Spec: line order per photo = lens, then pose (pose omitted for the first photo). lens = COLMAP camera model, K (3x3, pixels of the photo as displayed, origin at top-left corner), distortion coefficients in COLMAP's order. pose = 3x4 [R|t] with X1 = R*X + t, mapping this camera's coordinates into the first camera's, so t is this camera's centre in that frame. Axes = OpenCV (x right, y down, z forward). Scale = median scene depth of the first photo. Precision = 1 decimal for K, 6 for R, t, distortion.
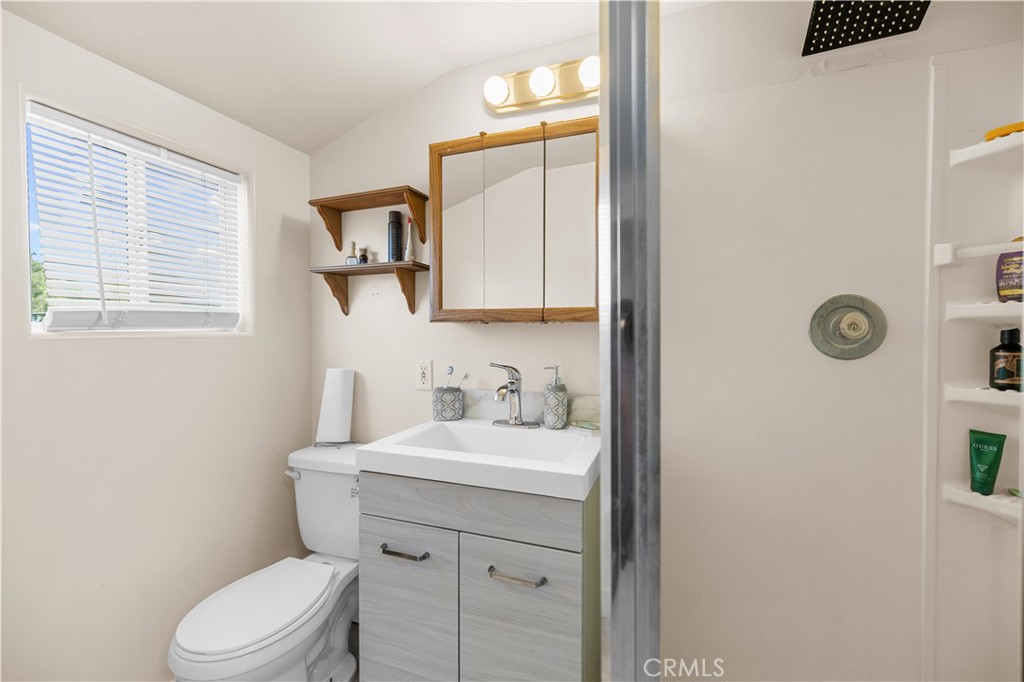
lens RADIAL K [[436.9, 0, 508.6], [0, 436.9, 327.1], [0, 0, 1]] dist [-0.001646, -0.000272]
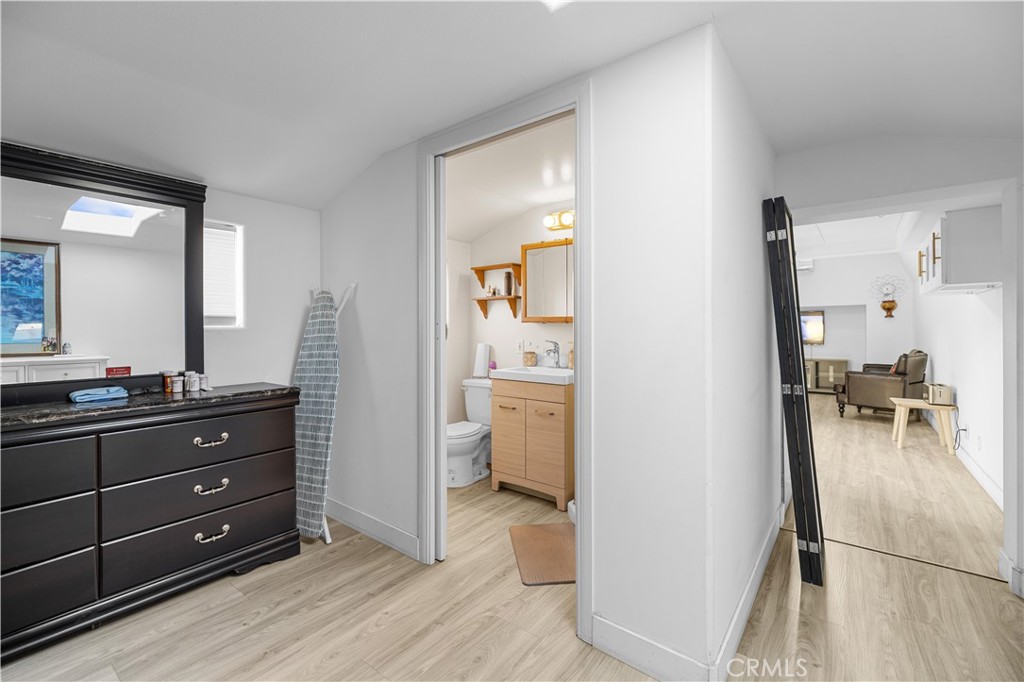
lens RADIAL K [[436.9, 0, 508.6], [0, 436.9, 327.1], [0, 0, 1]] dist [-0.001646, -0.000272]
pose [[0.956822, 0.006515, -0.290602, 0.401161], [-0.004958, 0.999969, 0.006092, -0.000796], [0.290632, -0.004388, 0.956825, -1.148005]]
